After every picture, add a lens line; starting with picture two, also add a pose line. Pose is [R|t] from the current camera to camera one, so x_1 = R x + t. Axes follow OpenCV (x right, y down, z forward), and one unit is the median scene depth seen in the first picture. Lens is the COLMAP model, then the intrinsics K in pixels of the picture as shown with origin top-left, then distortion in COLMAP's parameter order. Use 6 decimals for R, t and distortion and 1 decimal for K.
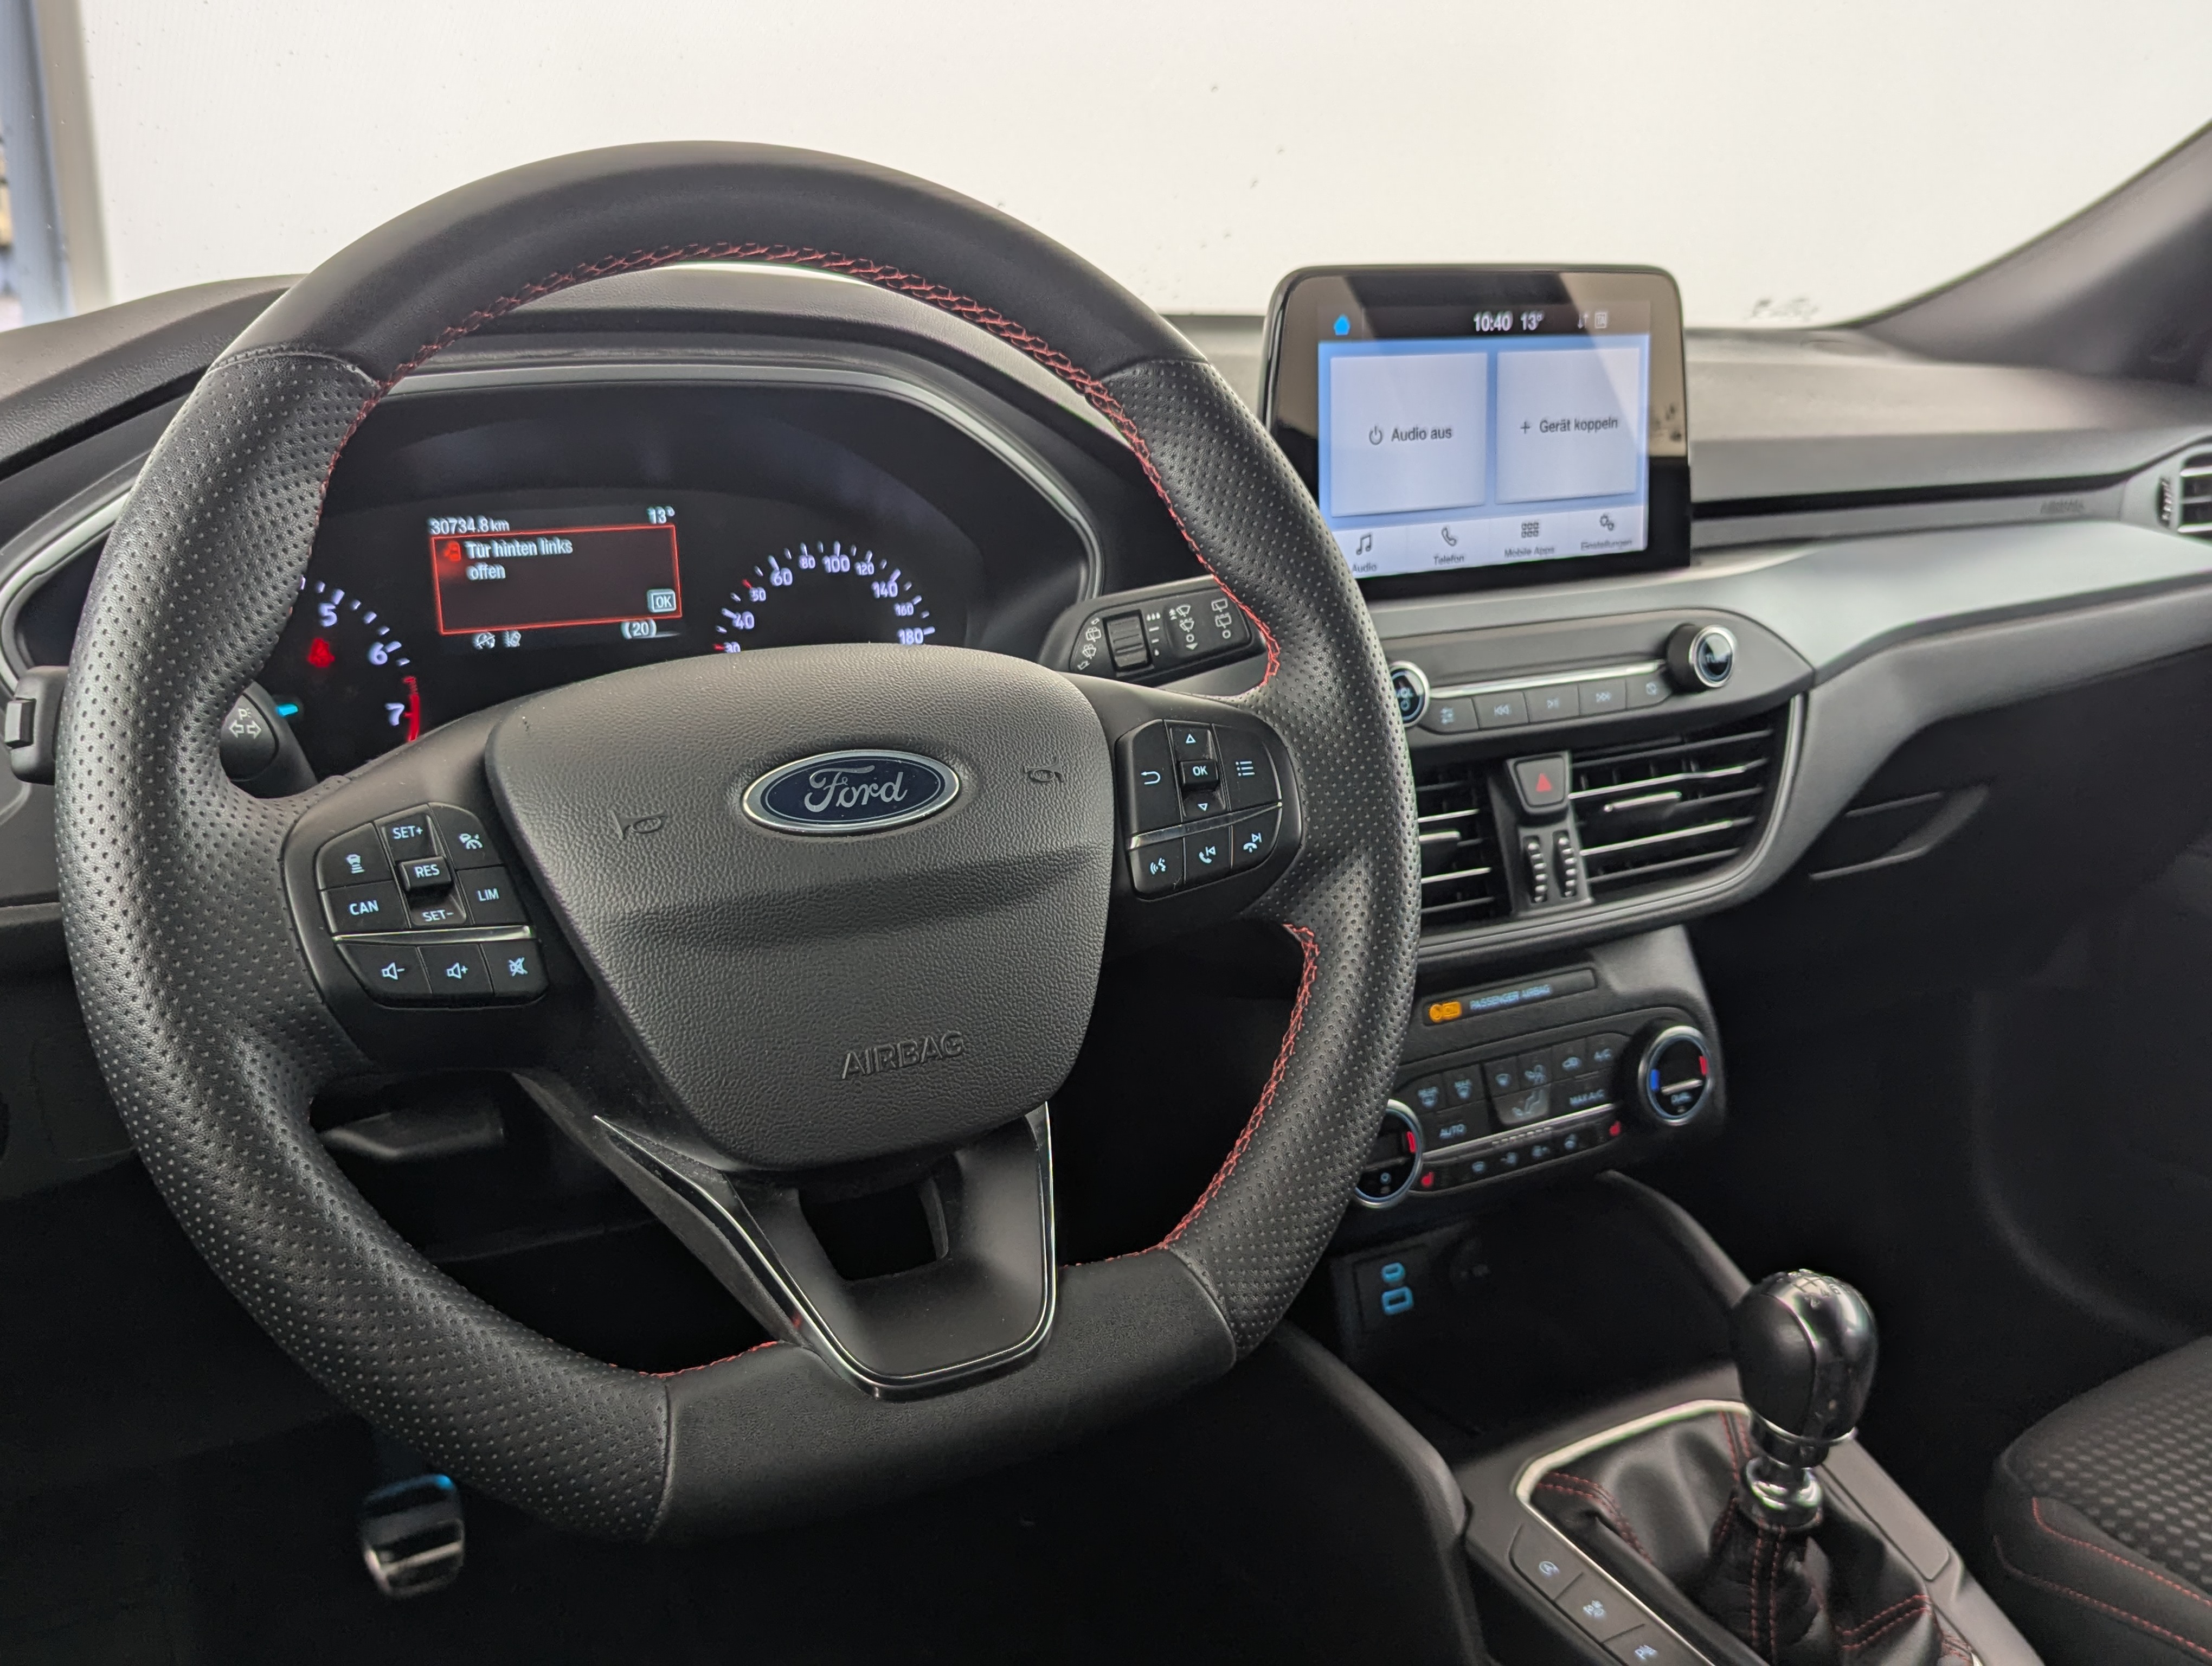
lens RADIAL K [[2084.8, 0, 1127.7], [0, 2084.8, 773.3], [0, 0, 1]] dist [0.023571, 0.000000]
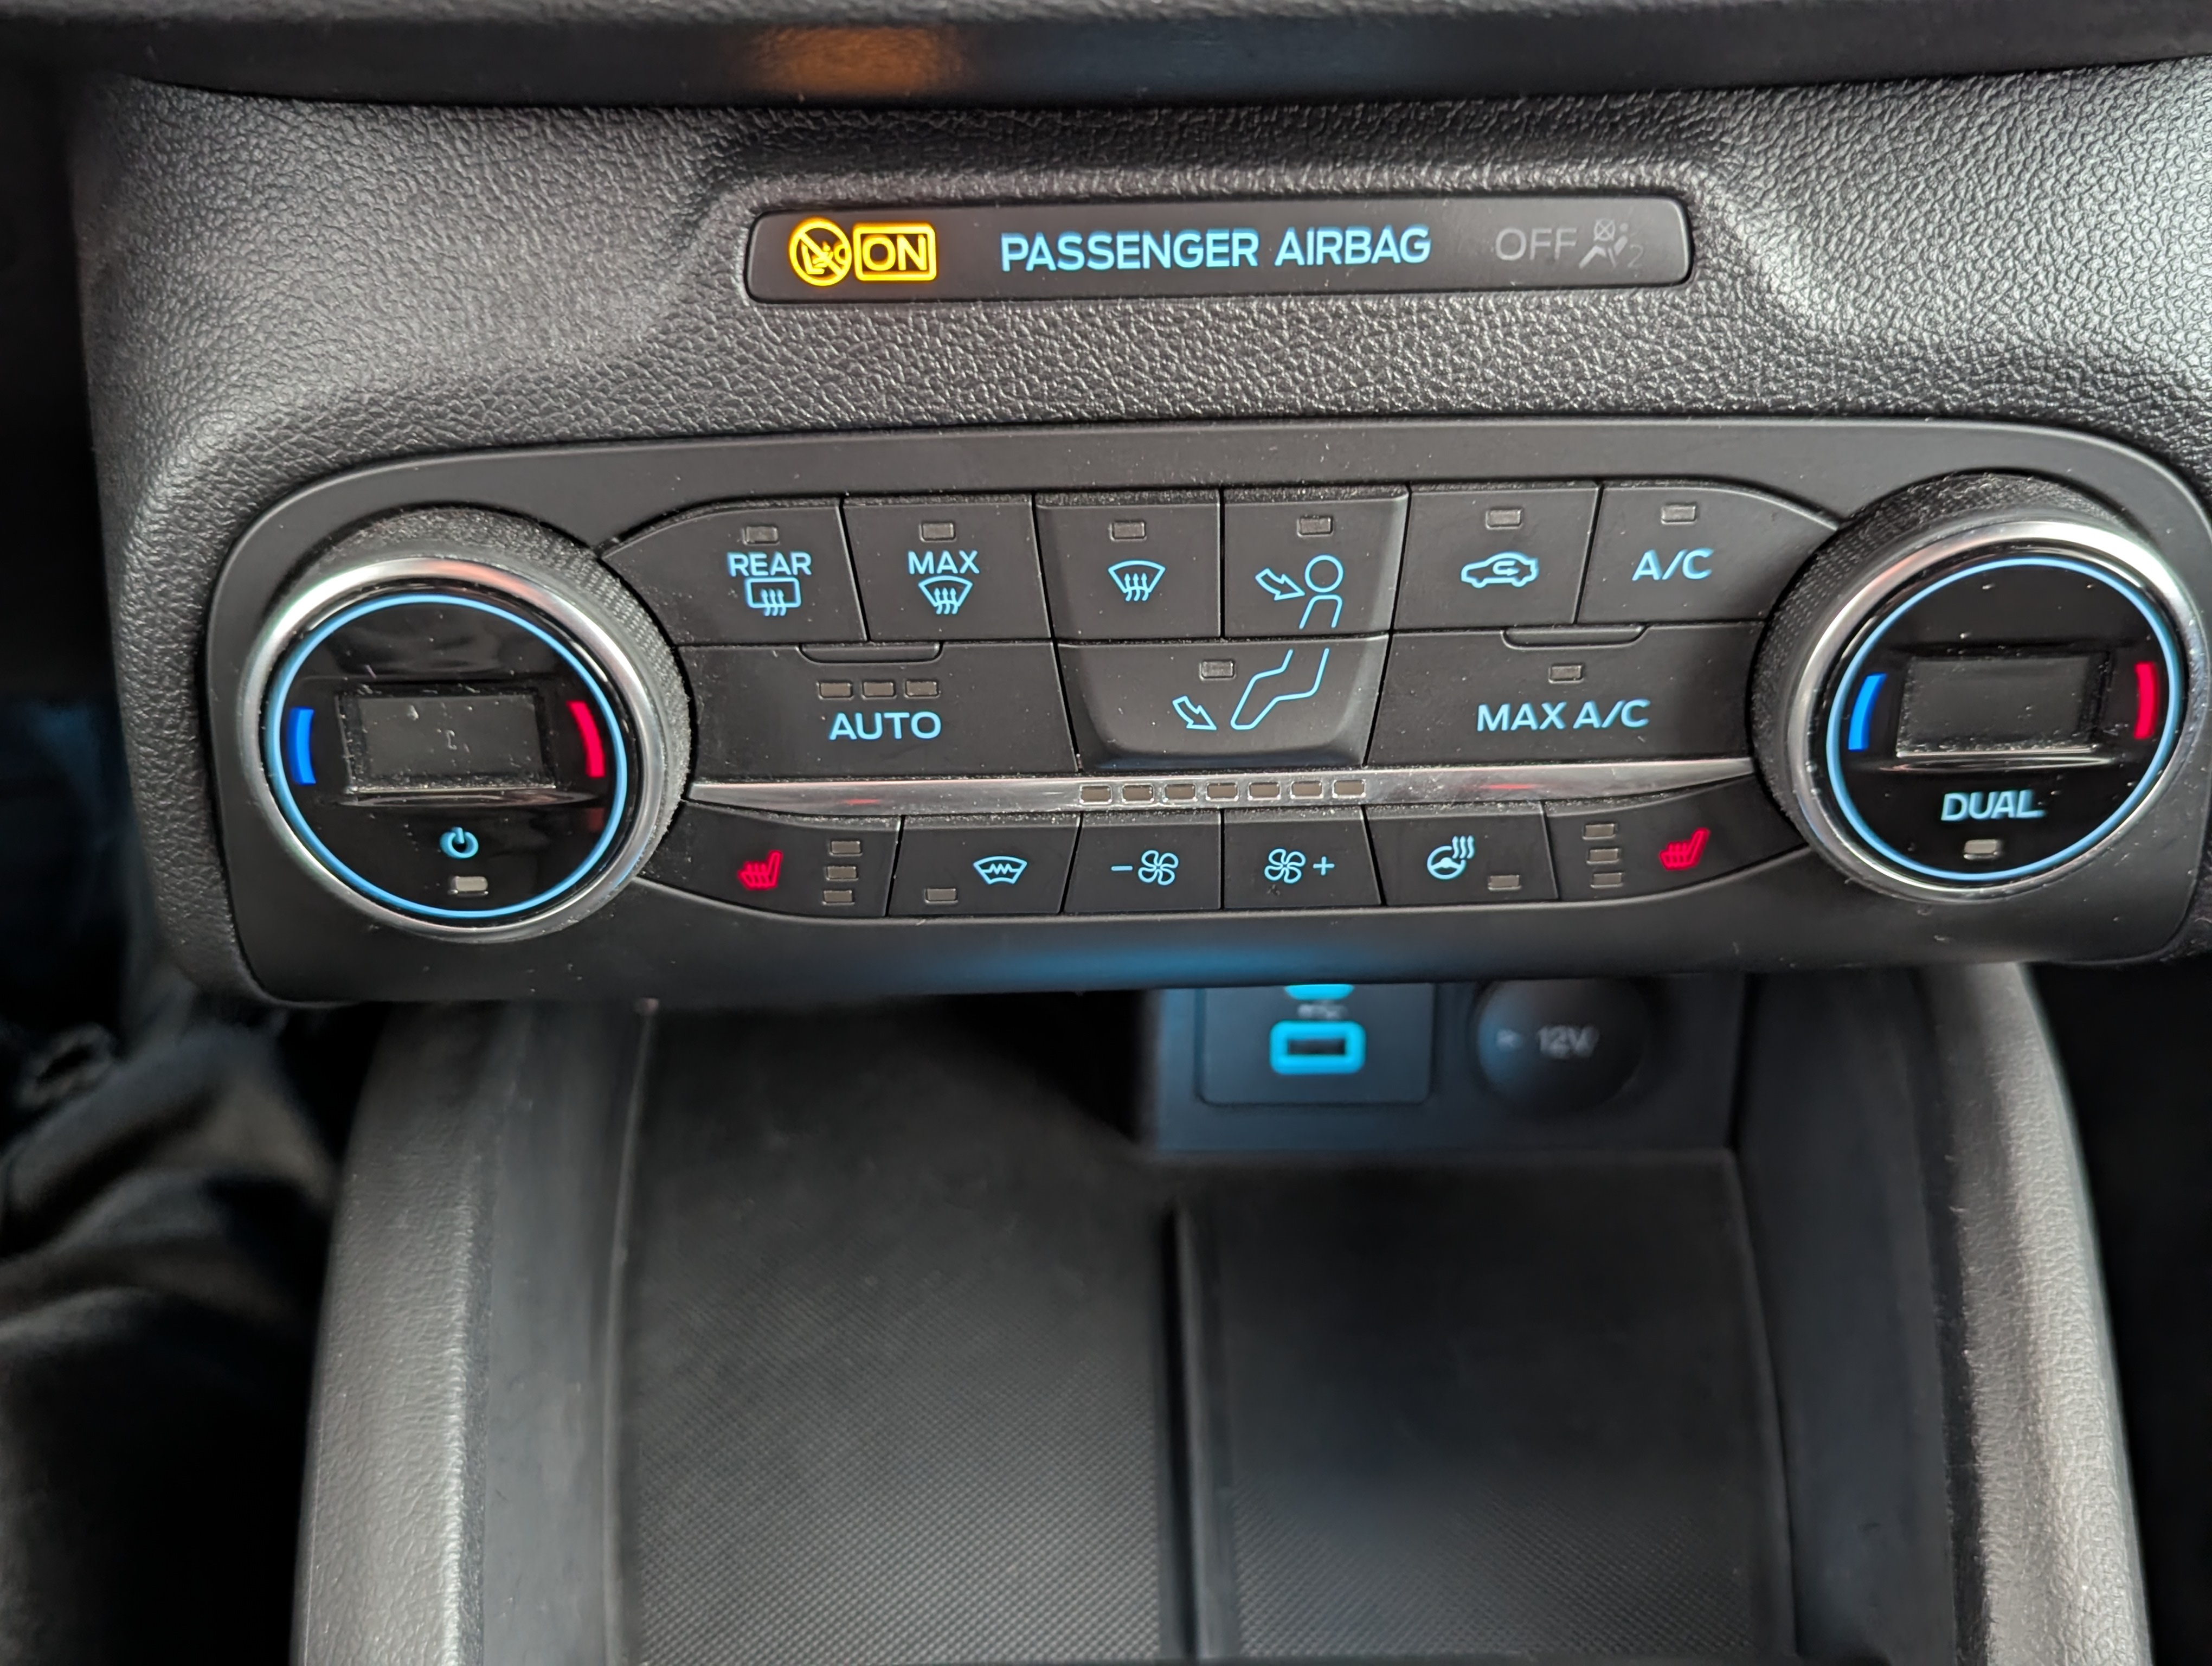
lens RADIAL K [[2084.8, 0, 1109.2], [0, 2084.8, 824.3], [0, 0, 1]] dist [0.023571, 0.000000]
pose [[0.867511, 0.269580, -0.418033, 0.313387], [-0.101188, 0.918475, 0.382316, 0.084045], [0.487018, -0.289363, 0.824065, 0.843110]]
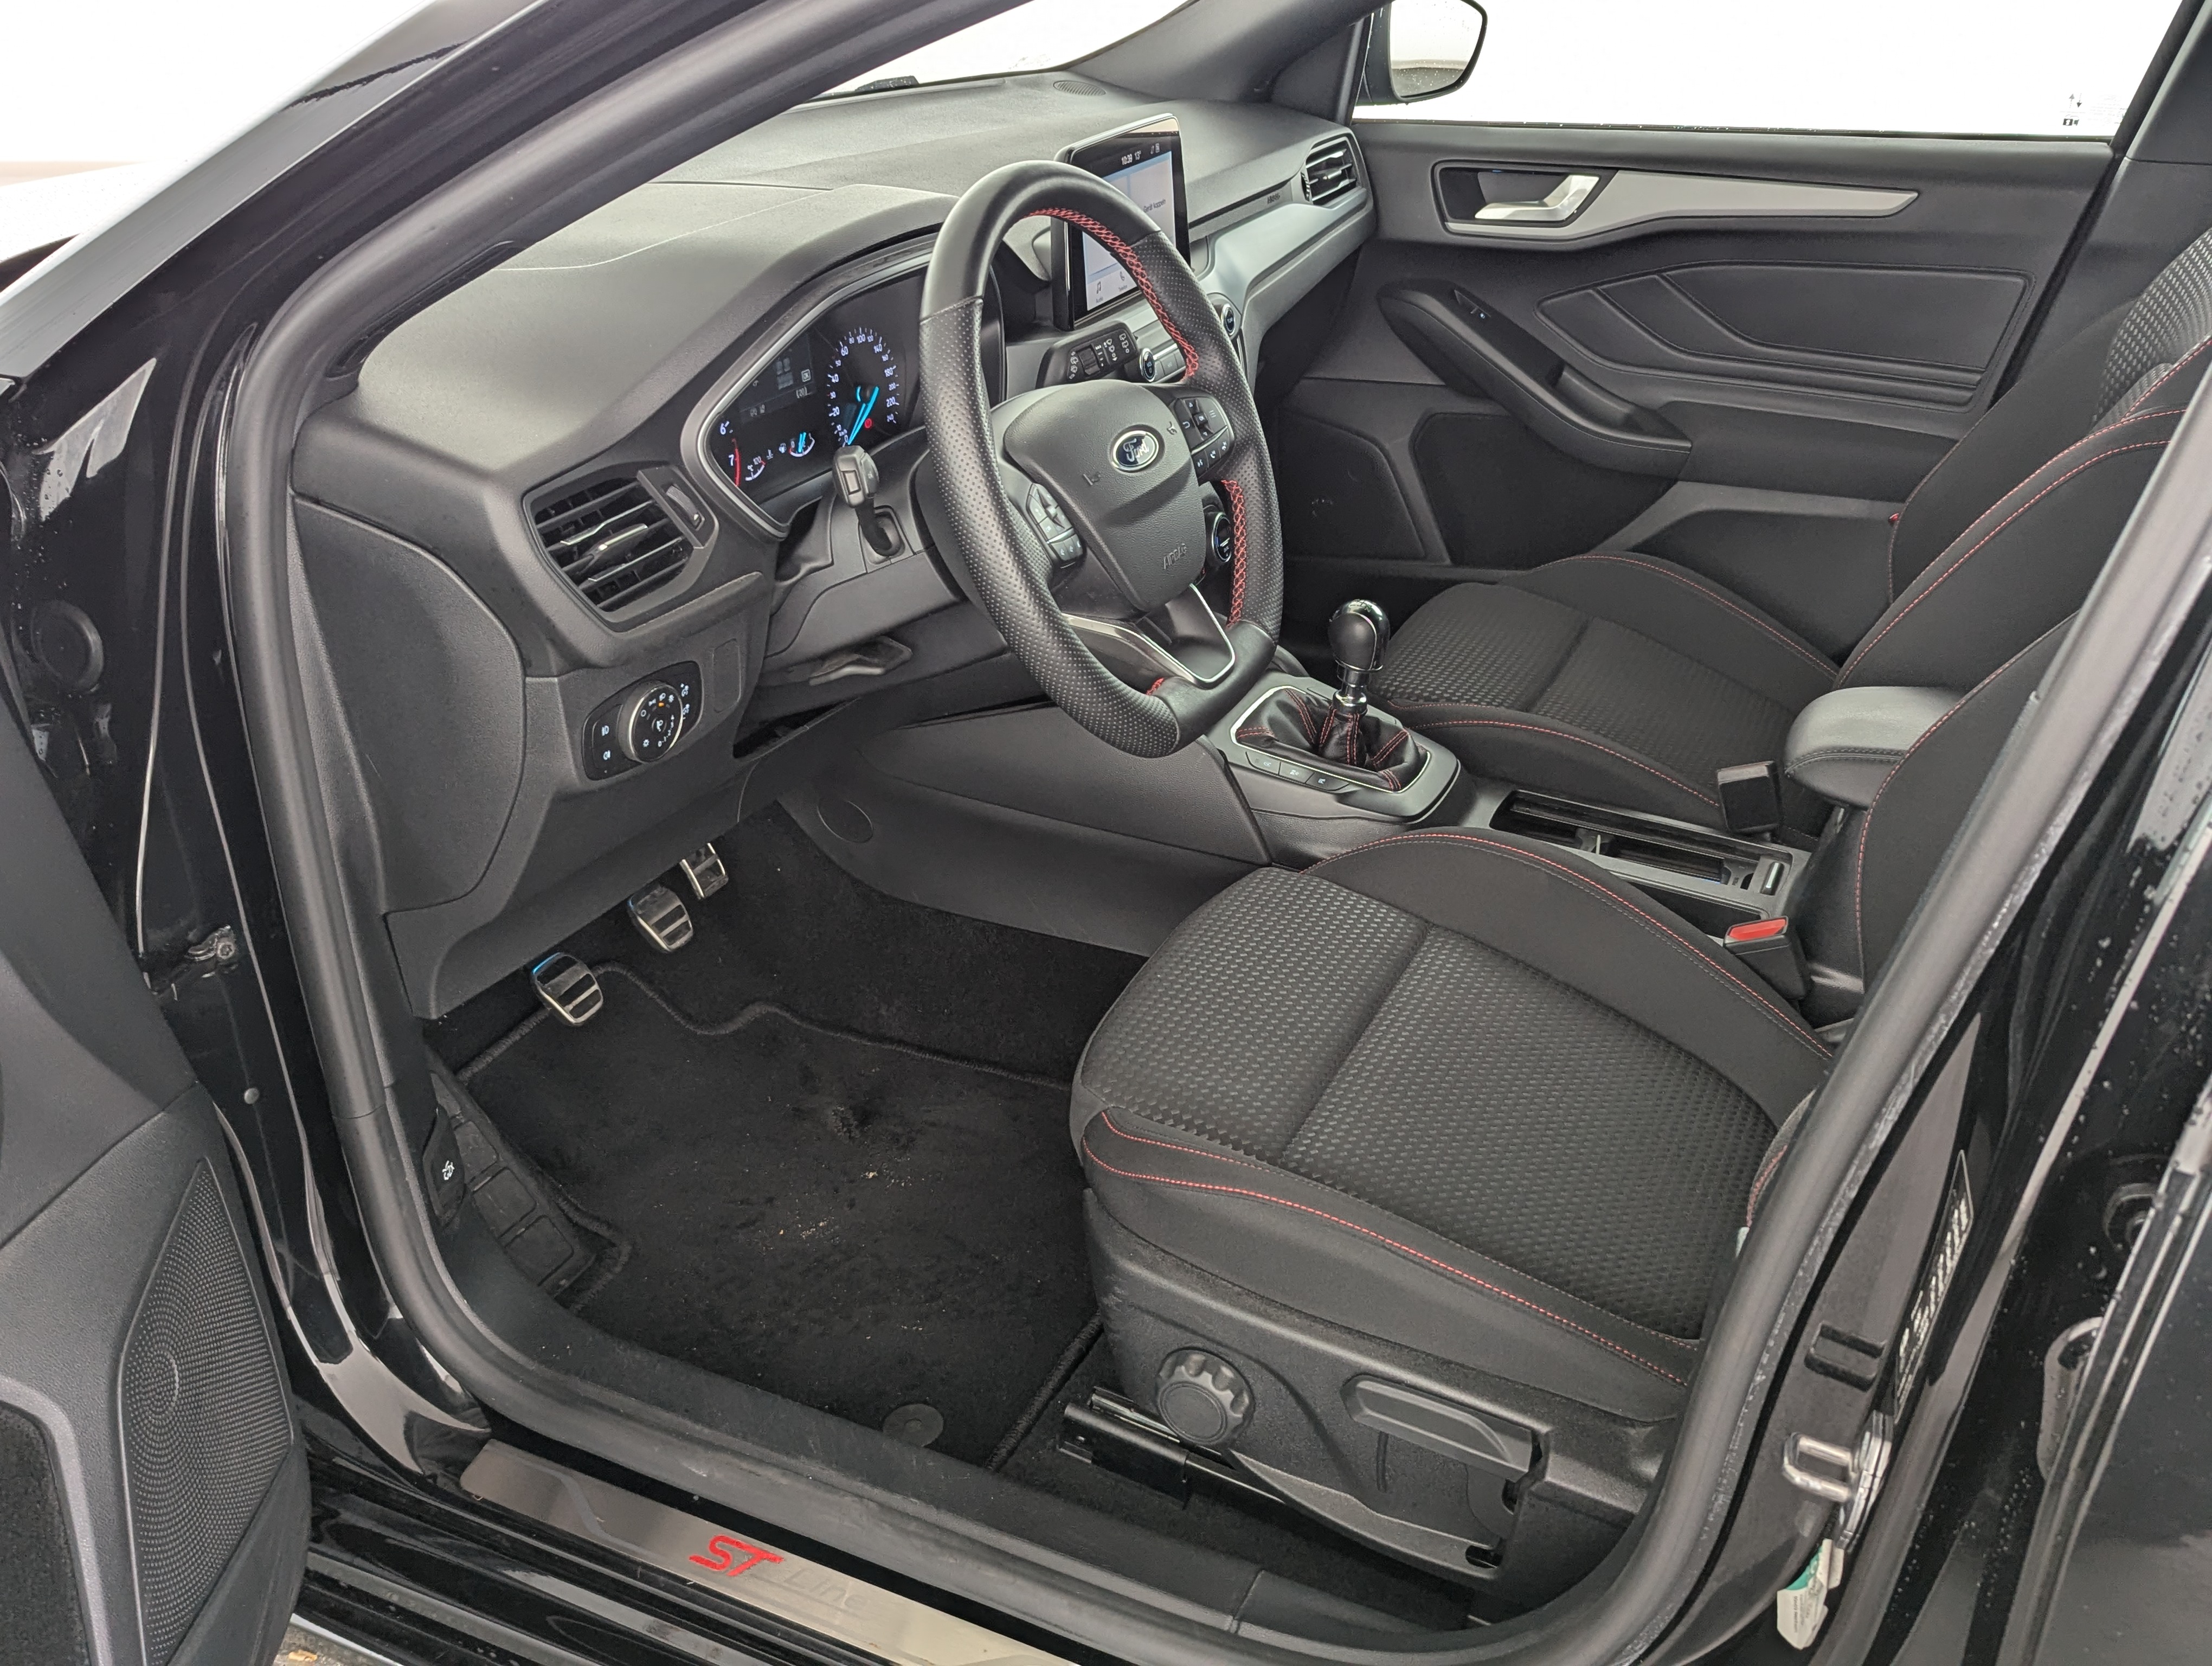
lens RADIAL K [[2084.8, 0, 1102.4], [0, 2084.8, 826.6], [0, 0, 1]] dist [0.023571, 0.000000]
pose [[0.828662, -0.260292, 0.495547, -0.988979], [0.144839, 0.954861, 0.259350, -0.137654], [-0.540685, -0.143138, 0.828958, -0.688637]]
